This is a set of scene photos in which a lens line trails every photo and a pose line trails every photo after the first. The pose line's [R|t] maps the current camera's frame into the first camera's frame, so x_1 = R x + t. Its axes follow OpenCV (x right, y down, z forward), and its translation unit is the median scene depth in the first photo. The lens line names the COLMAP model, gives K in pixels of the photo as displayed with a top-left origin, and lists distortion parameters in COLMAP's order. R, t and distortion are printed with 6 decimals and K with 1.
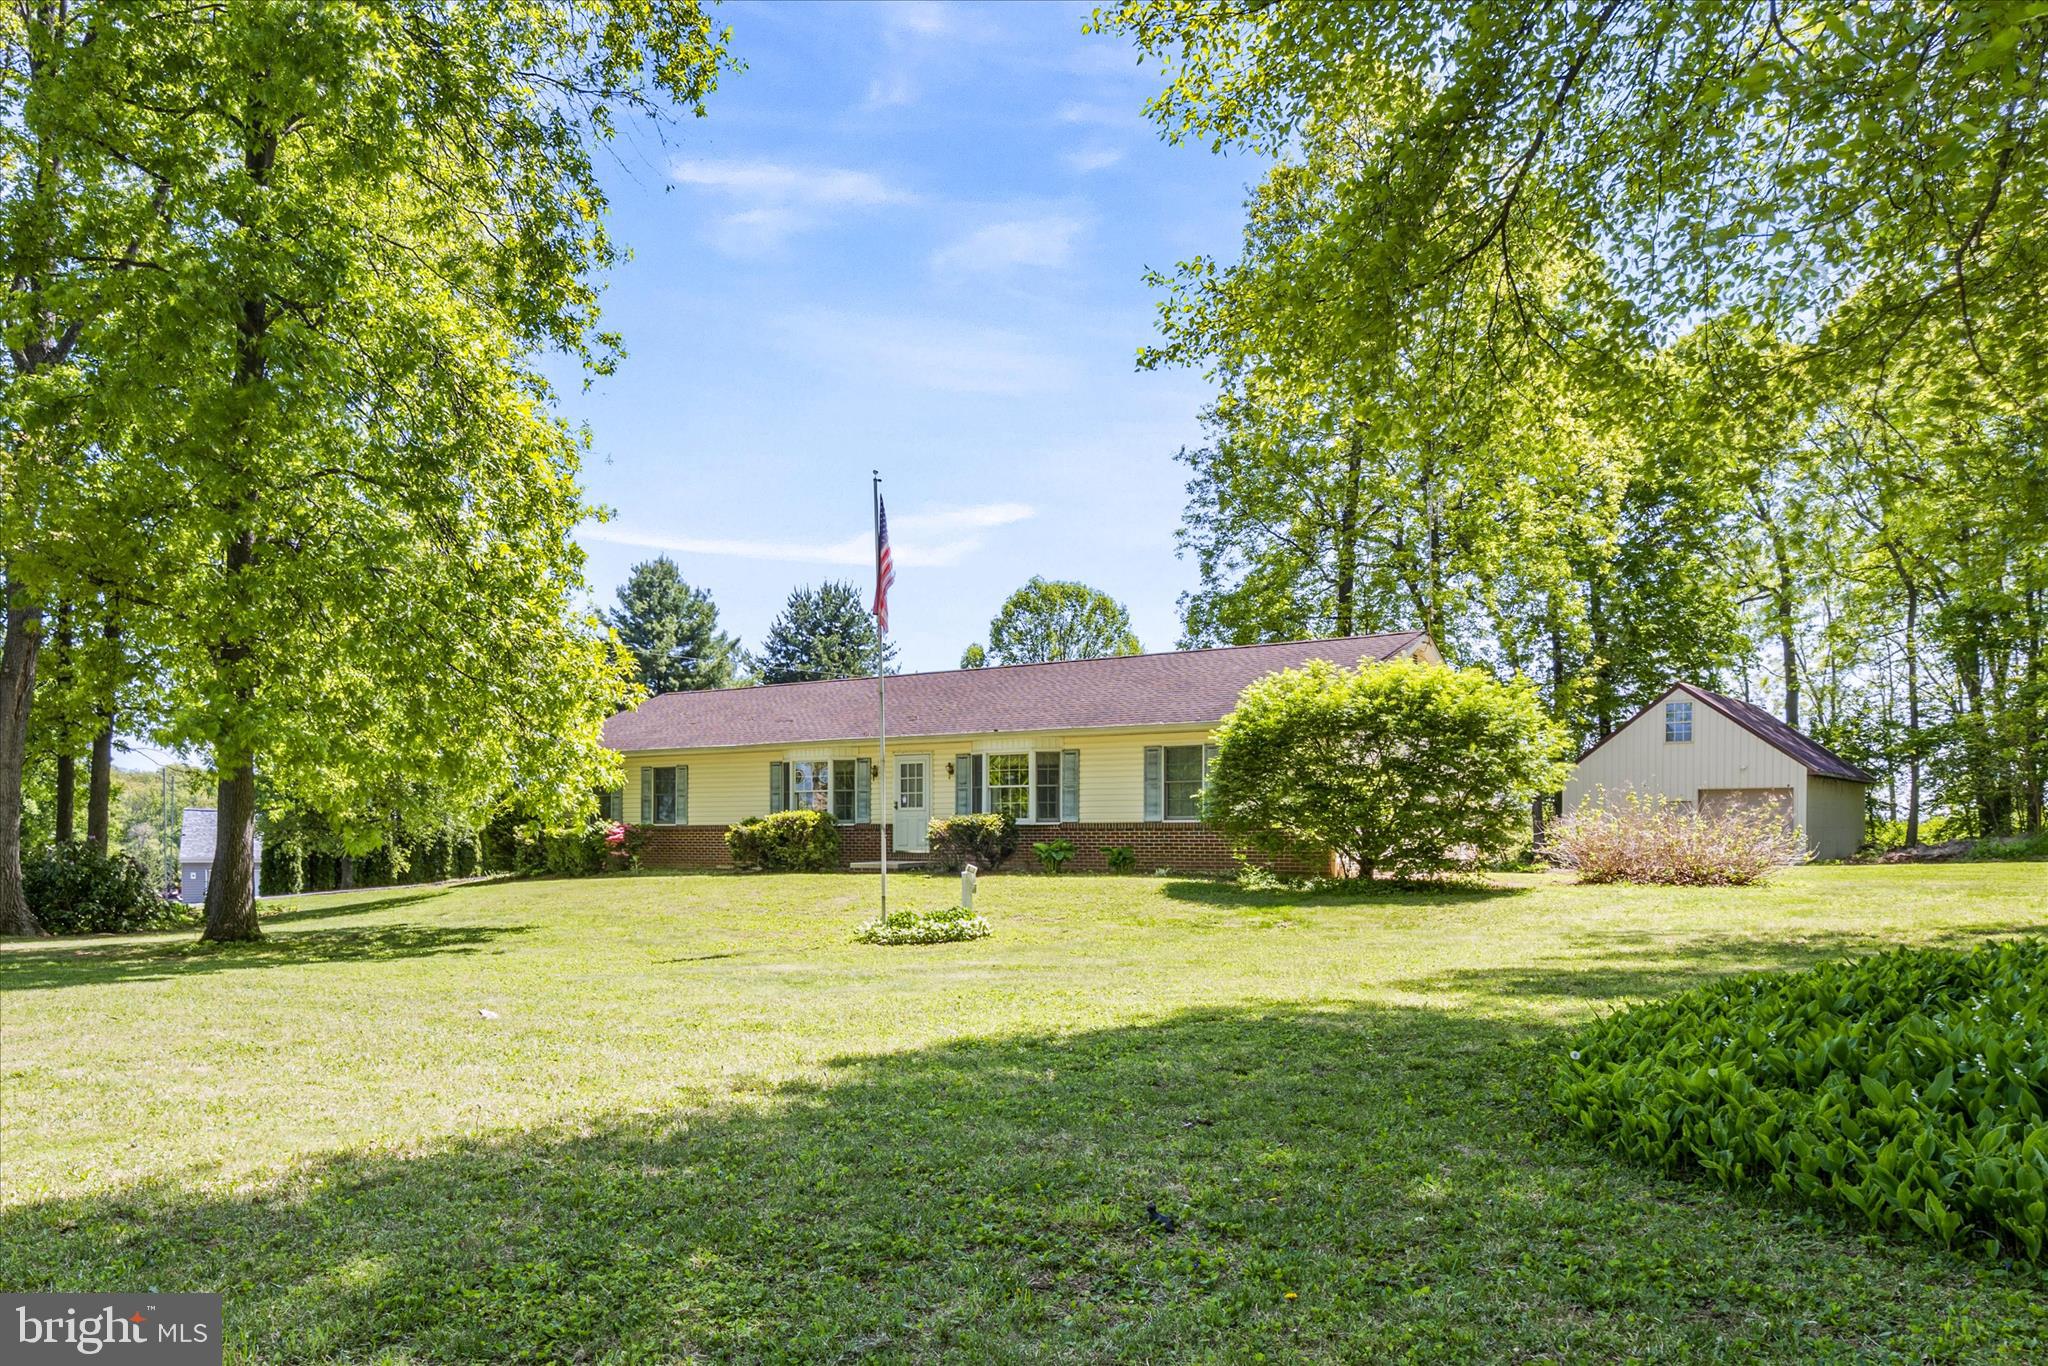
lens RADIAL K [[948.3, 0, 1048.4], [0, 948.3, 670.8], [0, 0, 1]] dist [-0.002585, 0.000057]
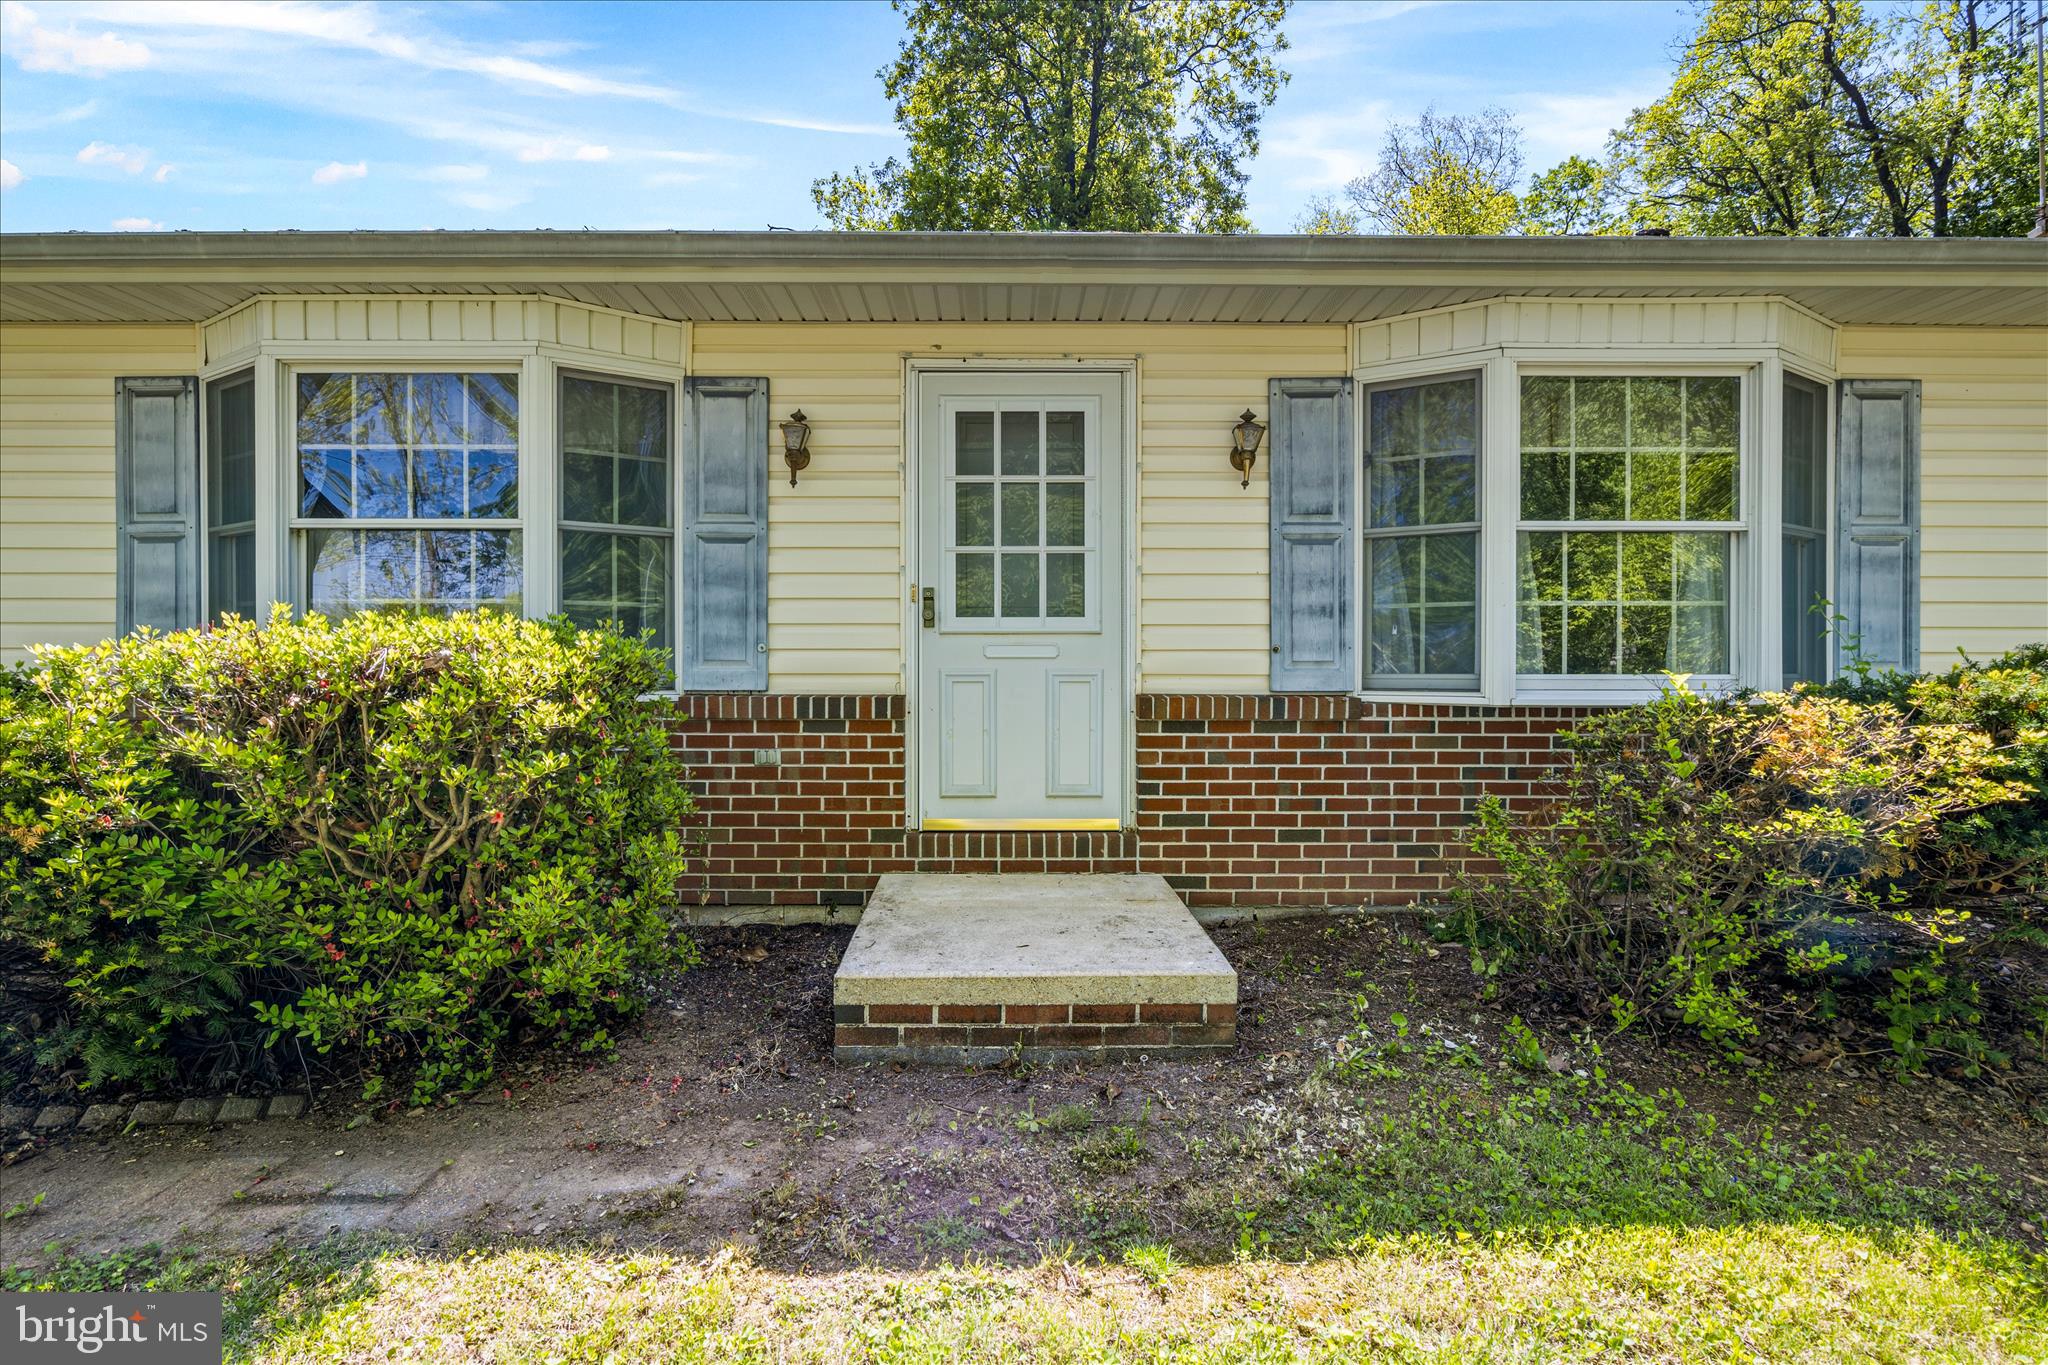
lens RADIAL K [[948.3, 0, 1048.4], [0, 948.3, 670.3], [0, 0, 1]] dist [-0.002585, 0.000057]
pose [[0.886646, 0.006422, 0.462403, -0.234056], [-0.077240, 0.987914, 0.134386, 0.125906], [-0.455952, -0.154869, 0.876427, 0.809027]]
